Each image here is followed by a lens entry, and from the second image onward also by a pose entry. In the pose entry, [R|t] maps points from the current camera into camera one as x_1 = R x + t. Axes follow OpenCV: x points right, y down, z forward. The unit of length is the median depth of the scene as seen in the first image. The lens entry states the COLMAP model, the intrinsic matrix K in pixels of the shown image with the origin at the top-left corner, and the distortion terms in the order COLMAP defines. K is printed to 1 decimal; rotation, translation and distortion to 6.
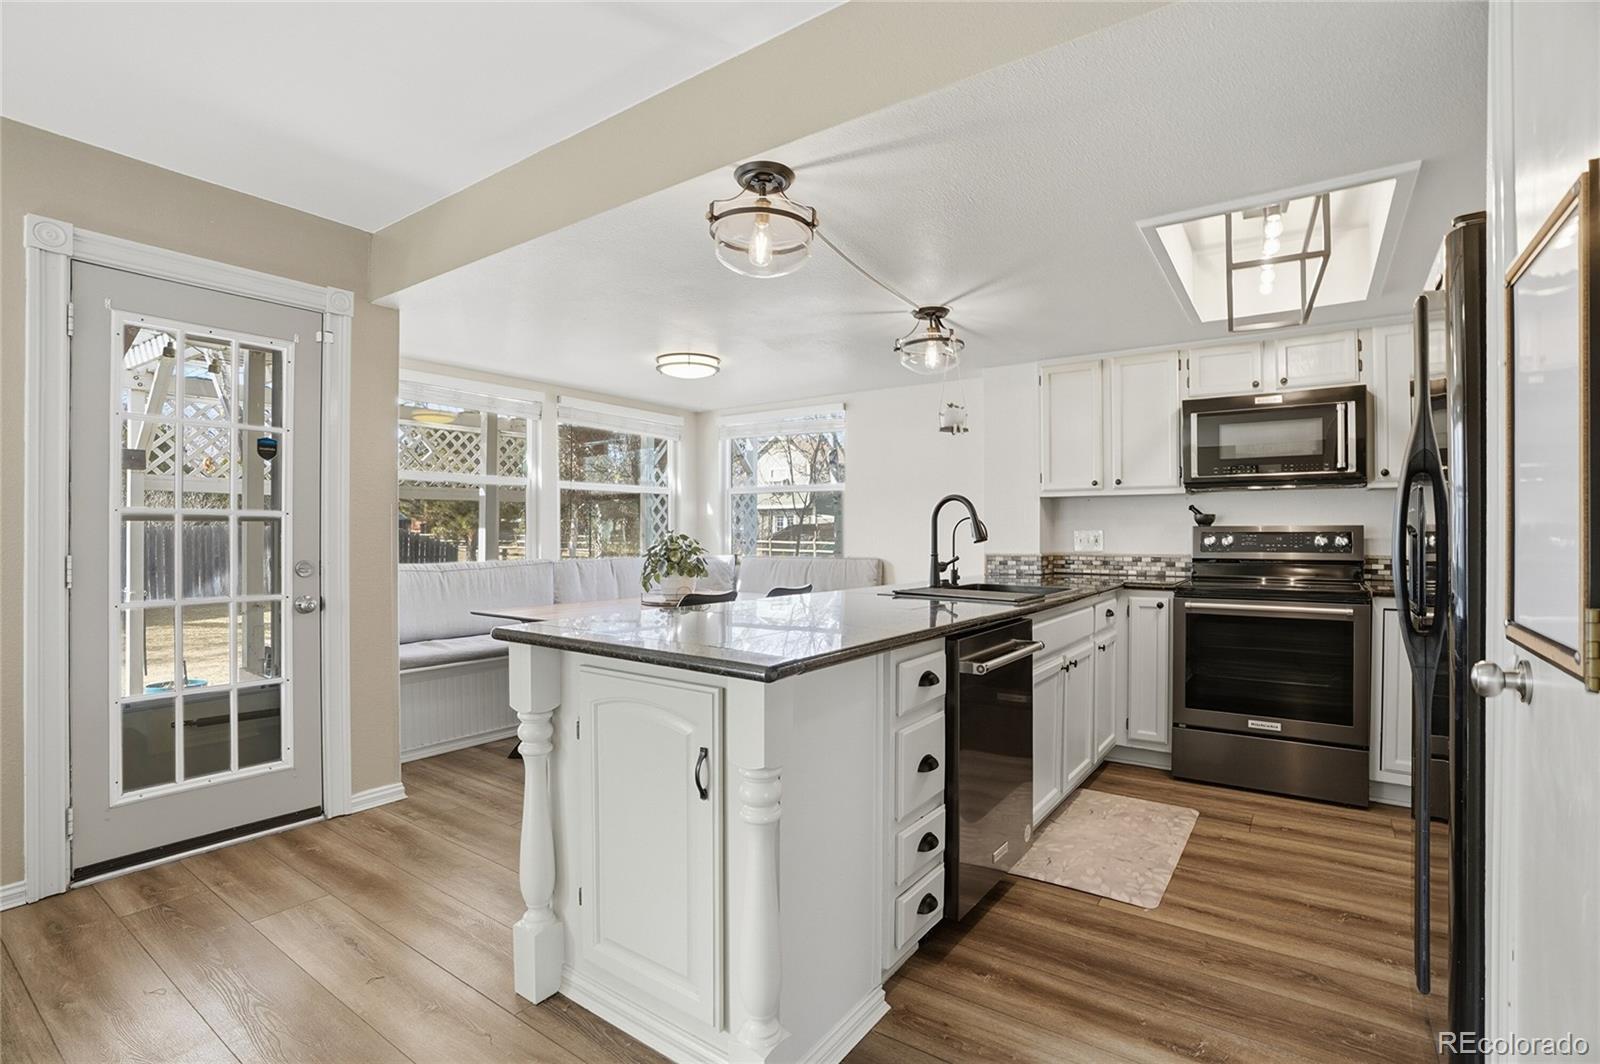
lens RADIAL K [[751.8, 0, 798.0], [0, 751.8, 532.5], [0, 0, 1]] dist [-0.067503, 0.022862]
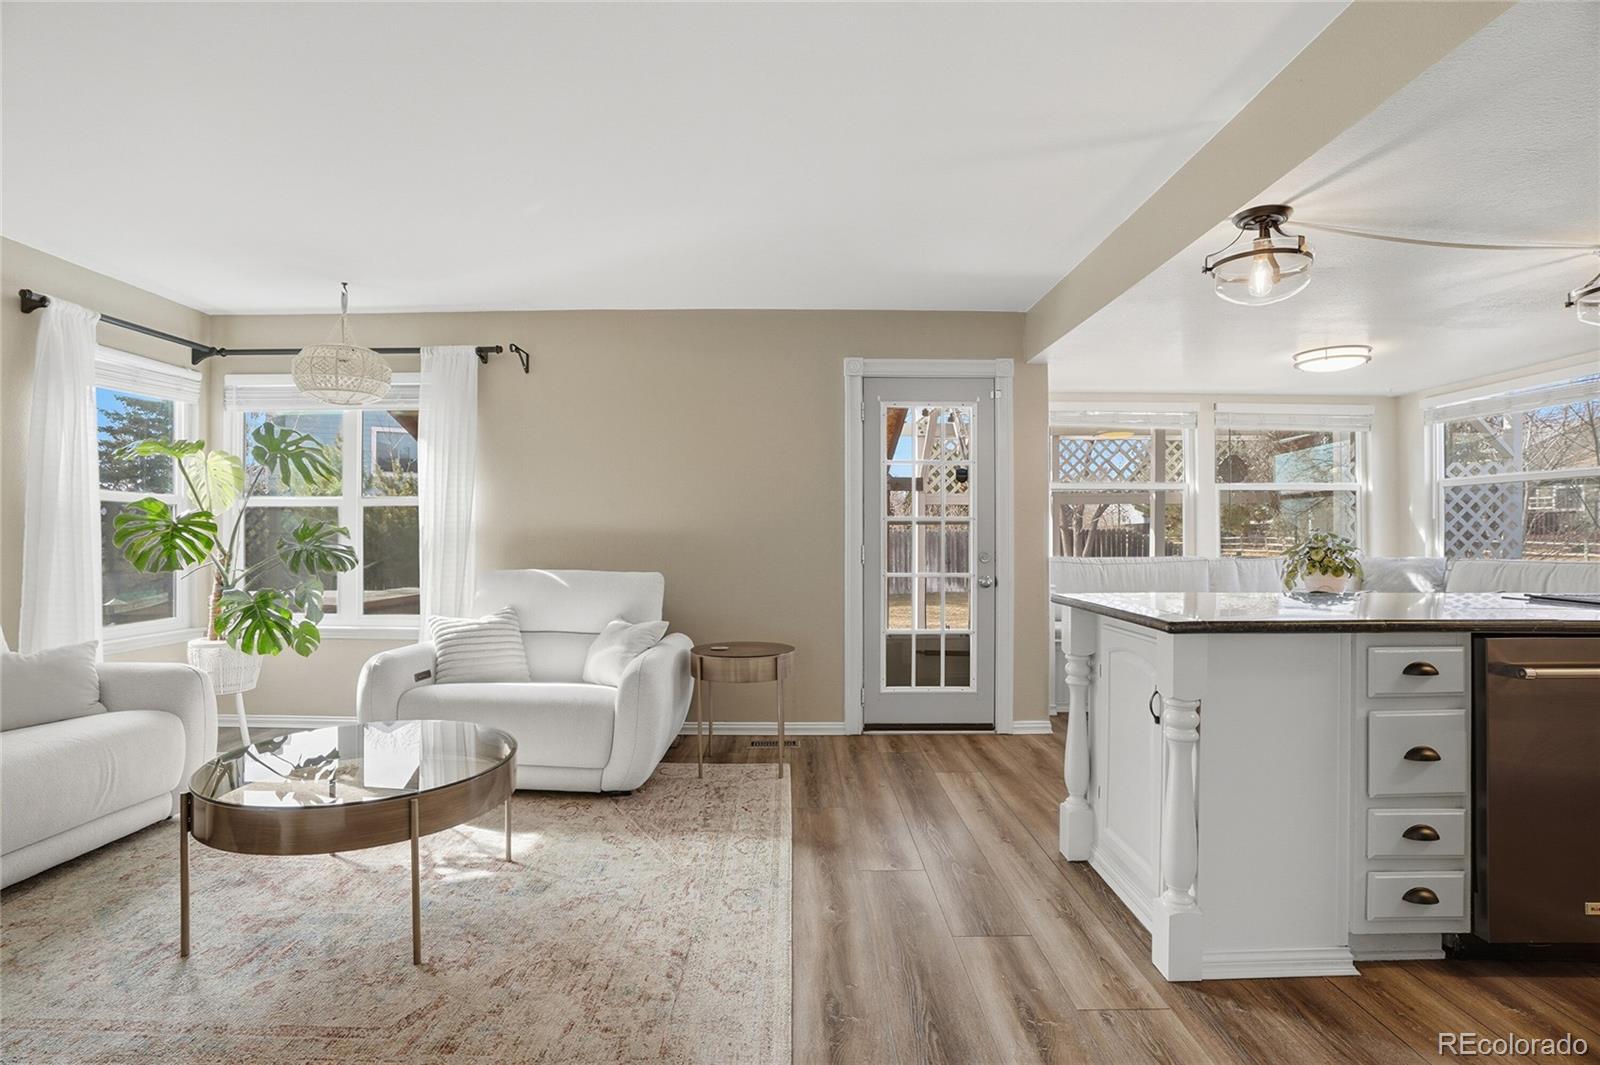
lens RADIAL K [[751.8, 0, 793.3], [0, 751.8, 531.4], [0, 0, 1]] dist [-0.067503, 0.022862]
pose [[0.581191, -0.007580, -0.813732, 0.255579], [0.002567, 0.999969, -0.007481, 0.007454], [0.813763, 0.002259, 0.581192, -0.138058]]
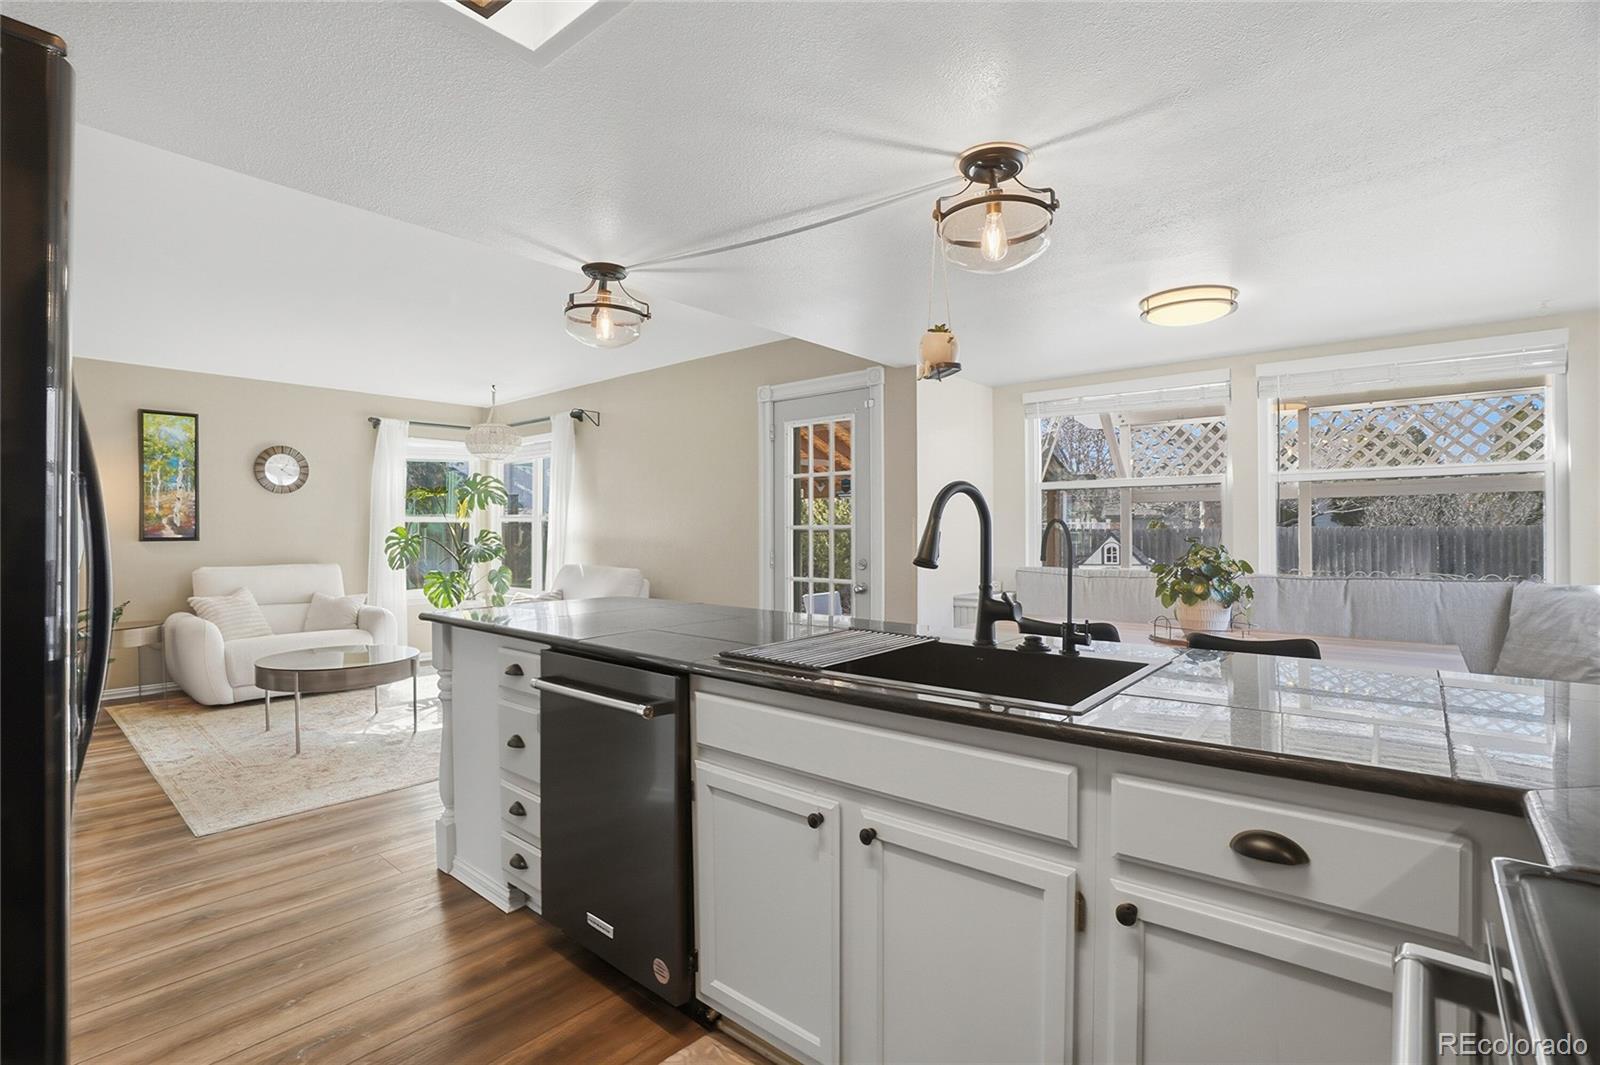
lens RADIAL K [[751.8, 0, 800.9], [0, 751.8, 538.7], [0, 0, 1]] dist [-0.067503, 0.022862]
pose [[-0.090258, 0.006530, -0.995897, 0.699308], [0.003586, 0.999974, 0.006232, -0.010162], [0.995912, -0.003009, -0.090279, 0.837590]]
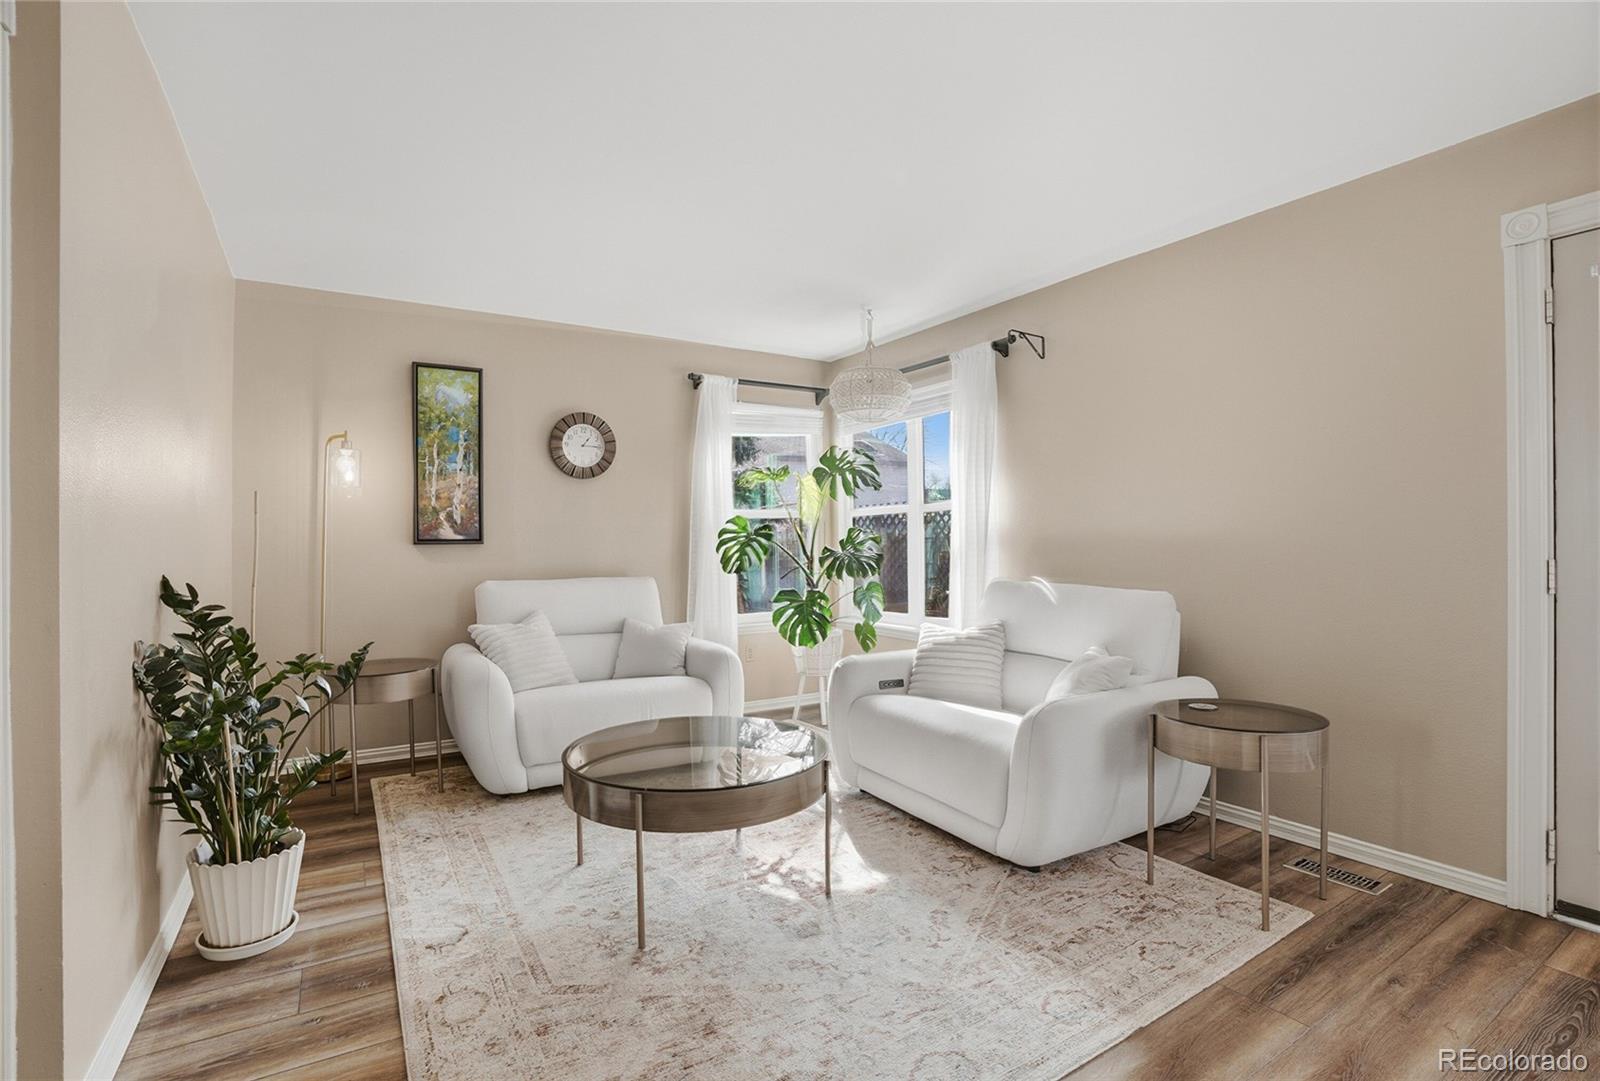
lens RADIAL K [[751.8, 0, 802.7], [0, 751.8, 547.5], [0, 0, 1]] dist [-0.067503, 0.022862]
pose [[-0.378332, 0.005153, -0.925656, 0.139108], [0.005901, 0.999978, 0.003155, 0.005150], [0.925651, -0.004268, -0.378354, 0.298907]]
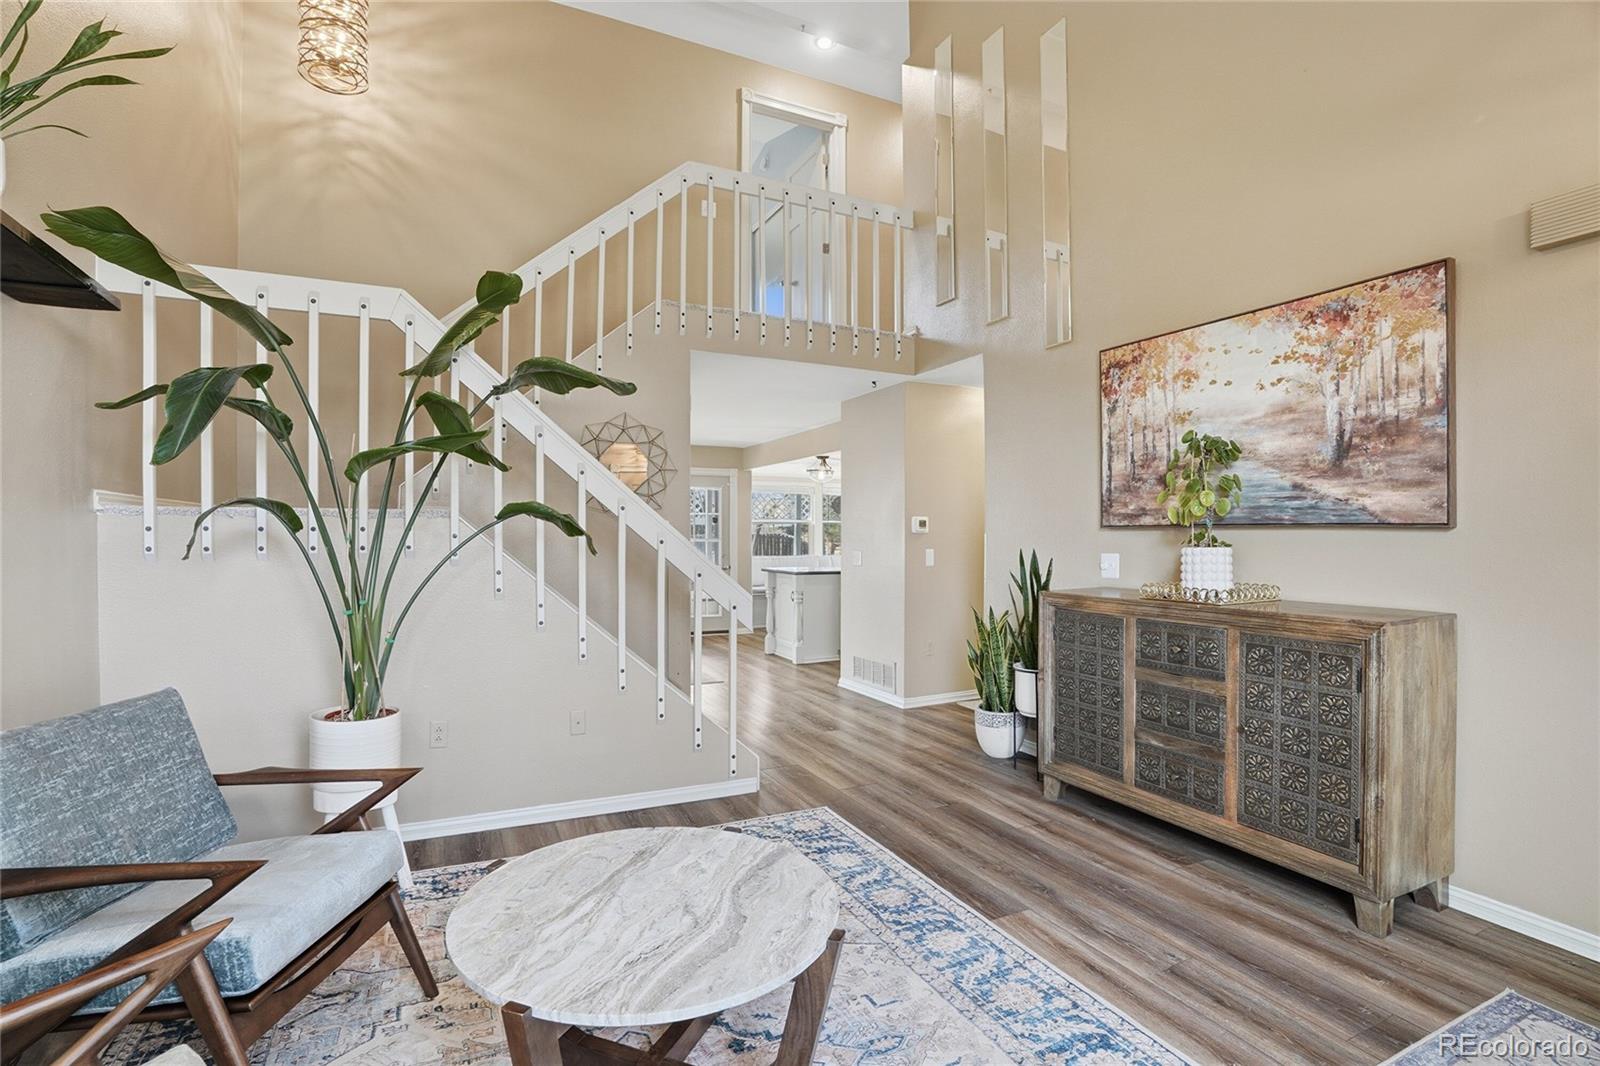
lens RADIAL K [[751.8, 0, 794.5], [0, 751.8, 536.8], [0, 0, 1]] dist [-0.067503, 0.022862]
pose [[0.874895, -0.002006, -0.484308, 1.013398], [0.003289, 0.999993, 0.001798, -0.035652], [0.484301, -0.003166, 0.874895, -1.480830]]
